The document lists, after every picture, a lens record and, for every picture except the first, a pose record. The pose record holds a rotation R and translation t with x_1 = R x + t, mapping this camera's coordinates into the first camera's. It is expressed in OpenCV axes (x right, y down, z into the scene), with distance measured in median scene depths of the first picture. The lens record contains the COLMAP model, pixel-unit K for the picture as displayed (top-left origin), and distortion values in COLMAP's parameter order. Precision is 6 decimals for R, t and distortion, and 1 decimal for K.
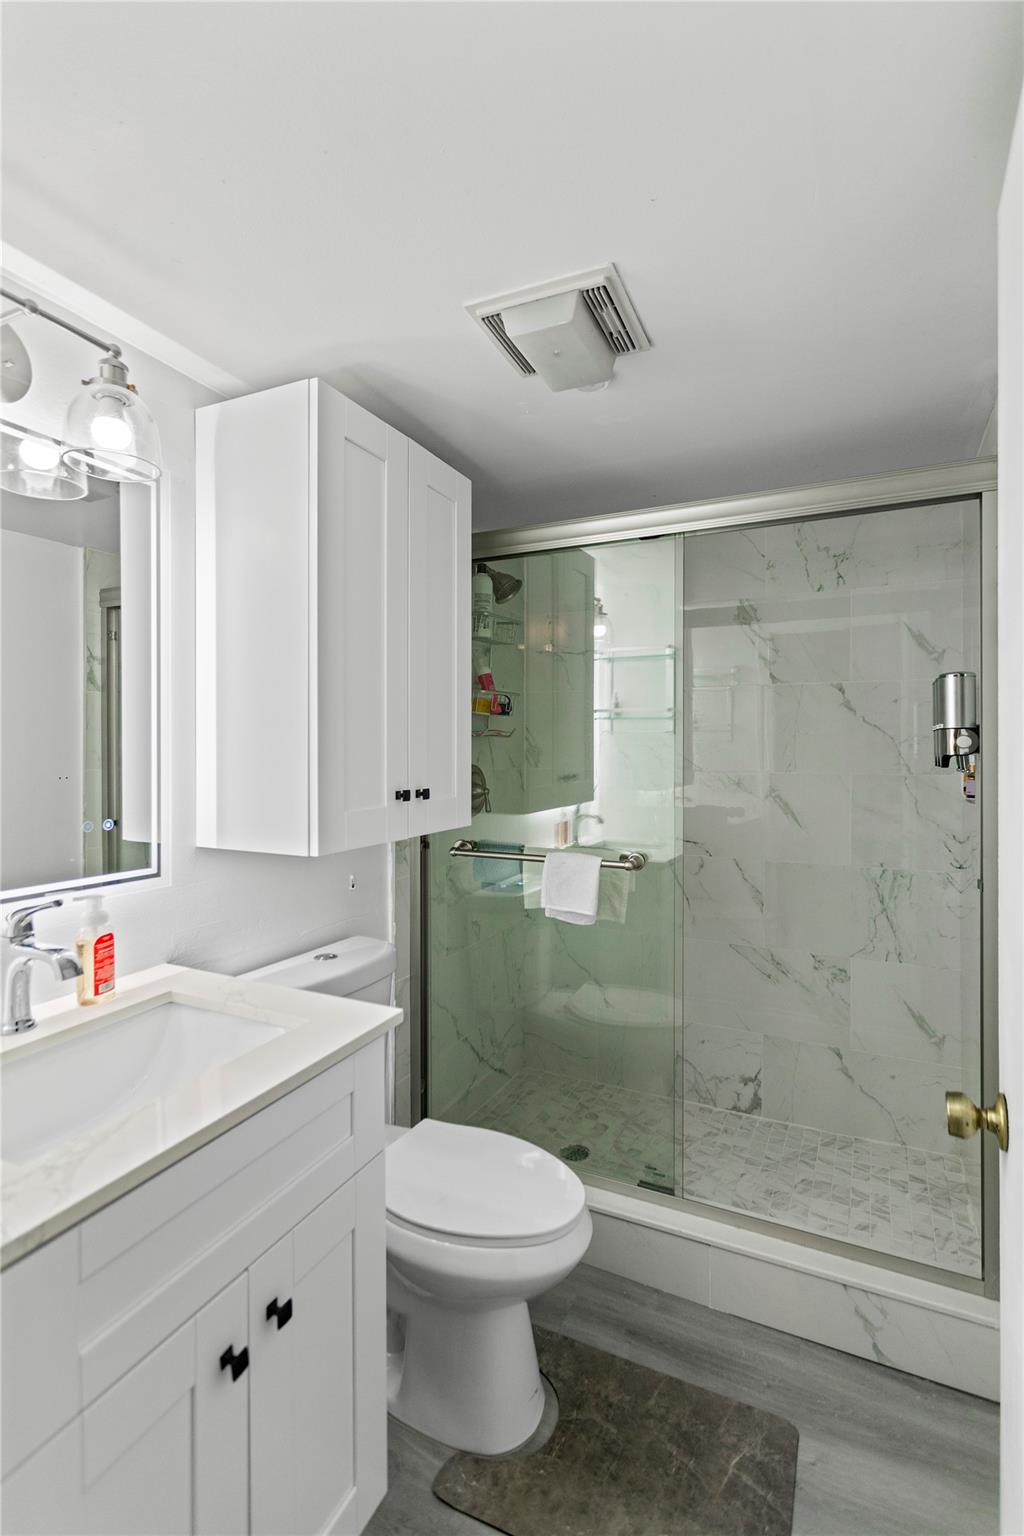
lens RADIAL K [[720.6, 0, 502.2], [0, 720.6, 735.5], [0, 0, 1]] dist [0.002594, 0.000107]
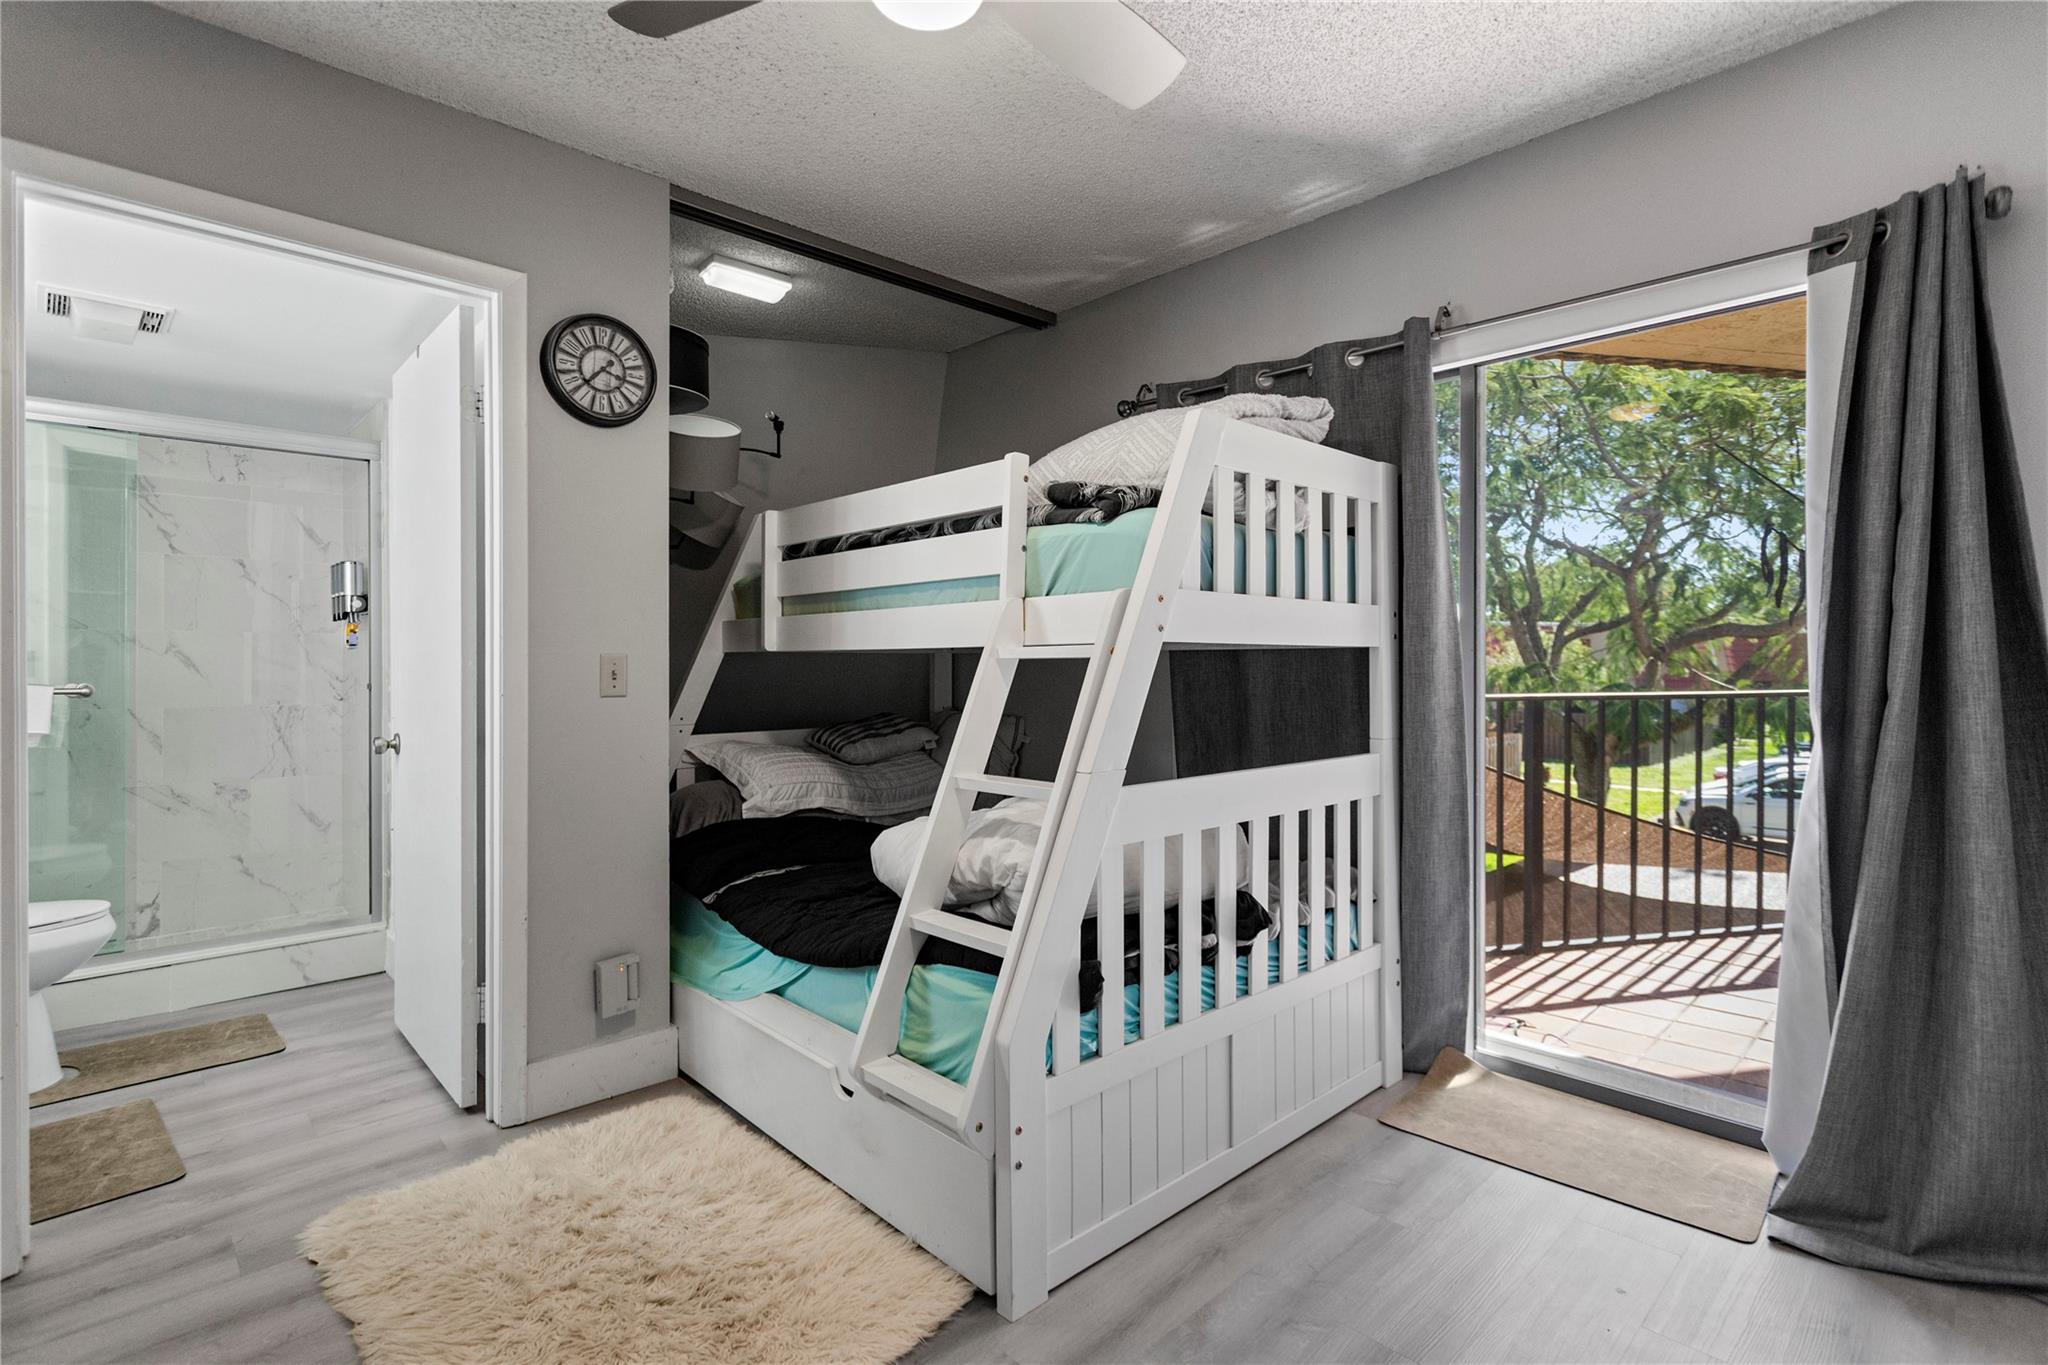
lens RADIAL K [[960.8, 0, 1019.7], [0, 960.8, 680.4], [0, 0, 1]] dist [0.002594, 0.000107]
pose [[0.321526, -0.015737, 0.946770, -0.782234], [-0.019196, 0.999548, 0.023134, 0.084753], [-0.946706, -0.025612, 0.321078, -0.932350]]
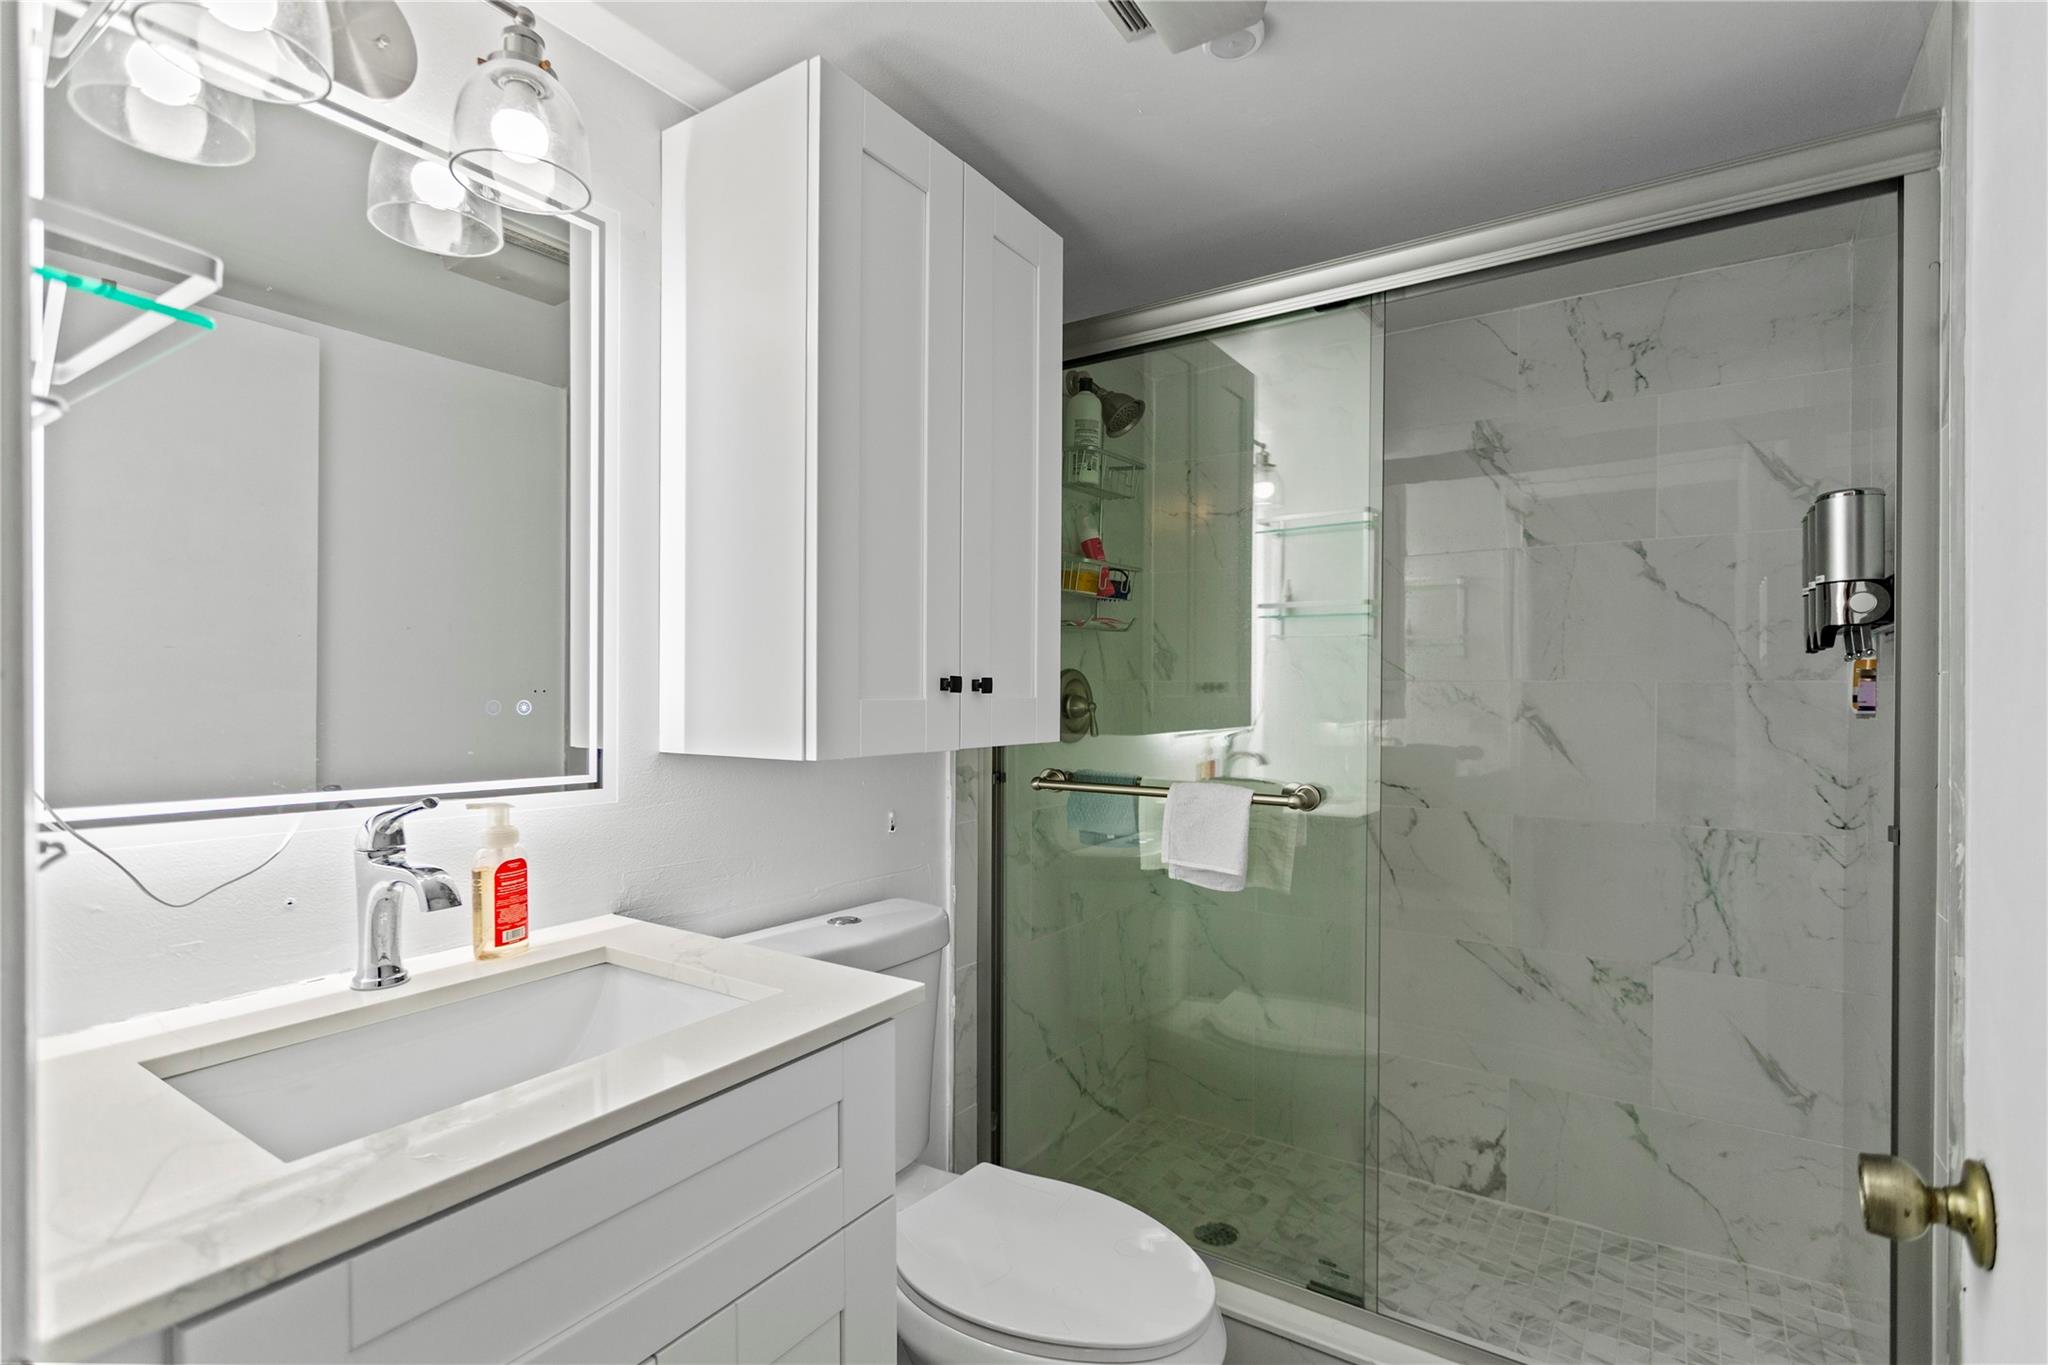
lens RADIAL K [[960.8, 0, 1019.7], [0, 960.8, 680.4], [0, 0, 1]] dist [0.002594, 0.000107]
pose [[0.991947, 0.005088, -0.126552, 0.032999], [-0.004601, 0.999981, 0.004136, 0.060425], [0.126571, -0.003520, 0.991951, 0.087909]]
